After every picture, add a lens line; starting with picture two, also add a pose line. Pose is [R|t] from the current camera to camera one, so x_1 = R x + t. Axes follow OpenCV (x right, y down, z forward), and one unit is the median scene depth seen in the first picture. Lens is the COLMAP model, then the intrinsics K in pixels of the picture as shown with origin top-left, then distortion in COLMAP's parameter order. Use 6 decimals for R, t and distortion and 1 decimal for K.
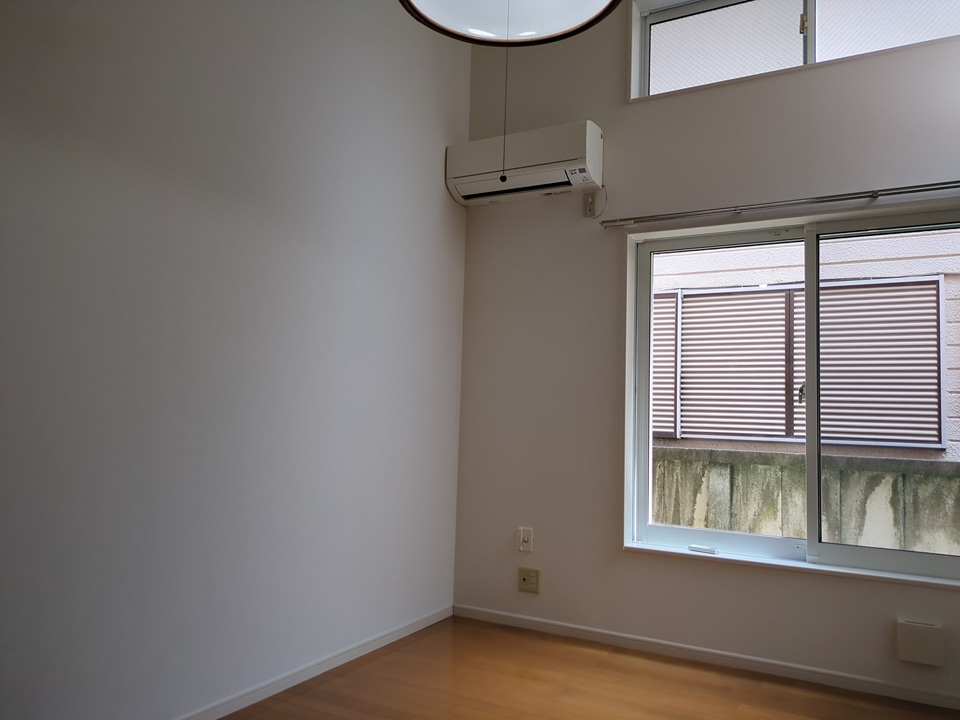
lens RADIAL K [[719.9, 0, 476.1], [0, 719.9, 355.9], [0, 0, 1]] dist [0.031301, -0.045627]
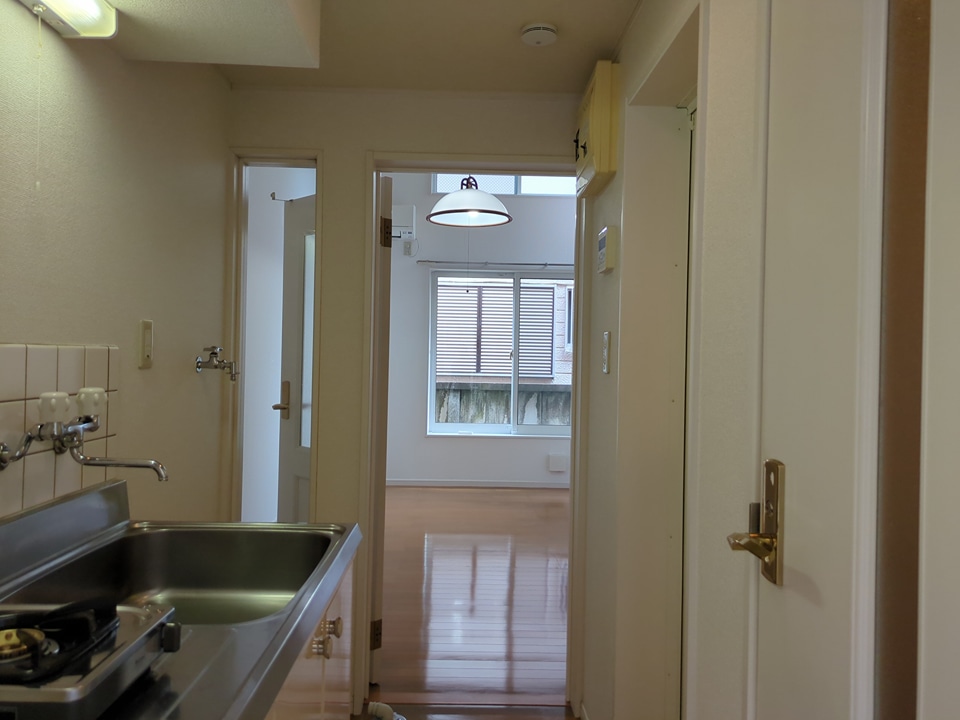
lens RADIAL K [[719.9, 0, 476.1], [0, 719.9, 355.9], [0, 0, 1]] dist [0.031301, -0.045627]
pose [[0.861044, -0.014342, 0.508328, -0.570303], [-0.036614, 0.995259, 0.090101, -0.106308], [-0.507211, -0.096193, 0.856437, -0.596911]]
